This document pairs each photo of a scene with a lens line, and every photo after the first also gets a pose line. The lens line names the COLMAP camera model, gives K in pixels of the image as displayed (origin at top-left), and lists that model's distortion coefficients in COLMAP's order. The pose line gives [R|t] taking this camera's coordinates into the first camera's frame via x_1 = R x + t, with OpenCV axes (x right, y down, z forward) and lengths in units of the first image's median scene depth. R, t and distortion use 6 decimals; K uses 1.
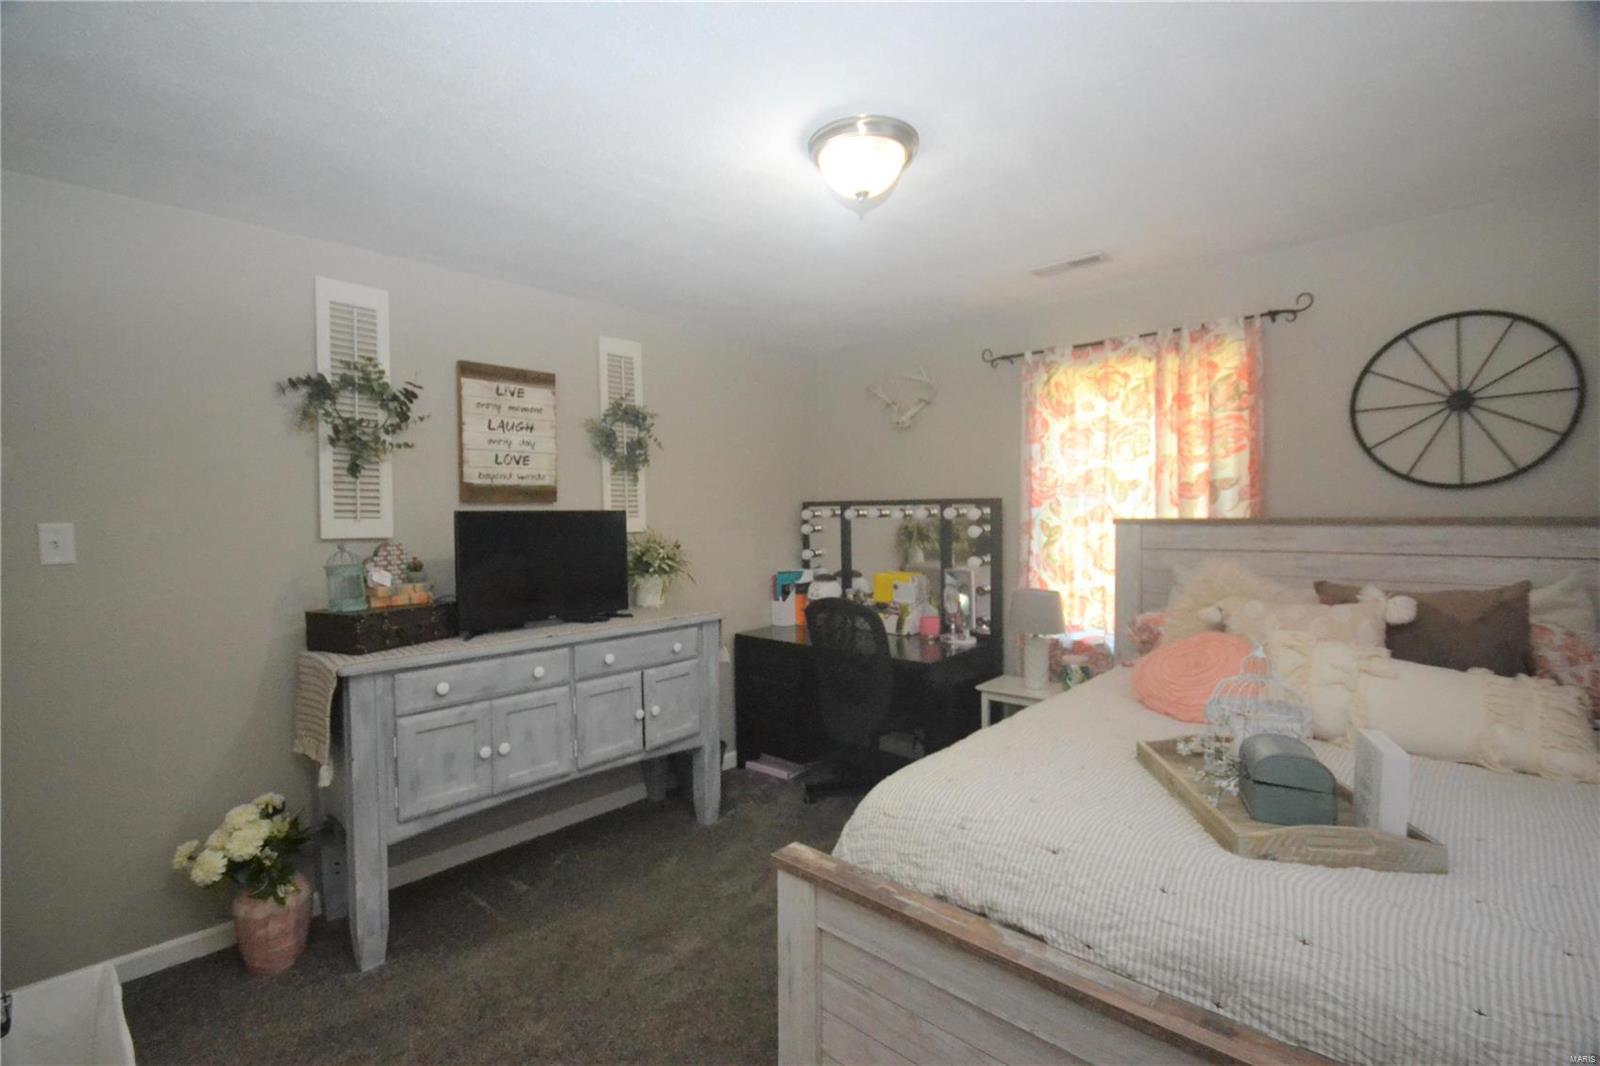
lens RADIAL K [[714.8, 0, 790.1], [0, 714.8, 537.2], [0, 0, 1]] dist [0.004907, -0.008587]
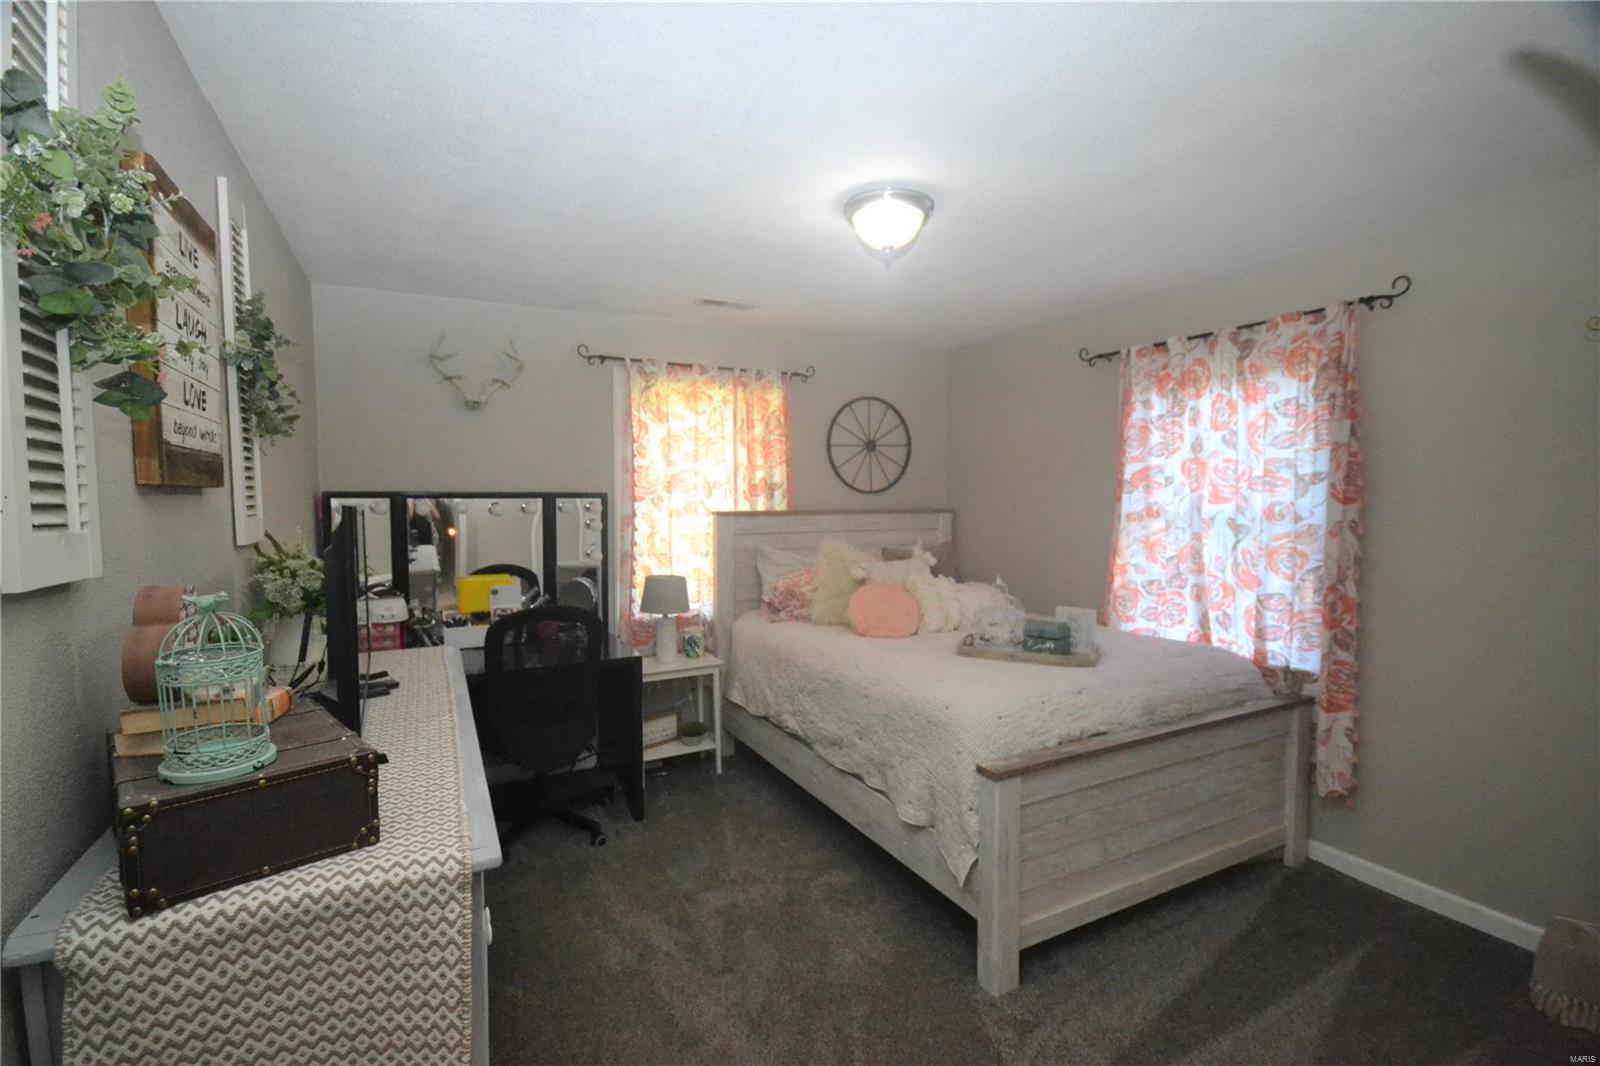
lens RADIAL K [[714.8, 0, 794.7], [0, 714.8, 532.6], [0, 0, 1]] dist [0.004907, -0.008587]
pose [[0.337126, -0.034861, 0.940814, -0.709066], [0.031498, 0.999172, 0.025737, -0.017721], [-0.940933, 0.020957, 0.337945, 0.472506]]
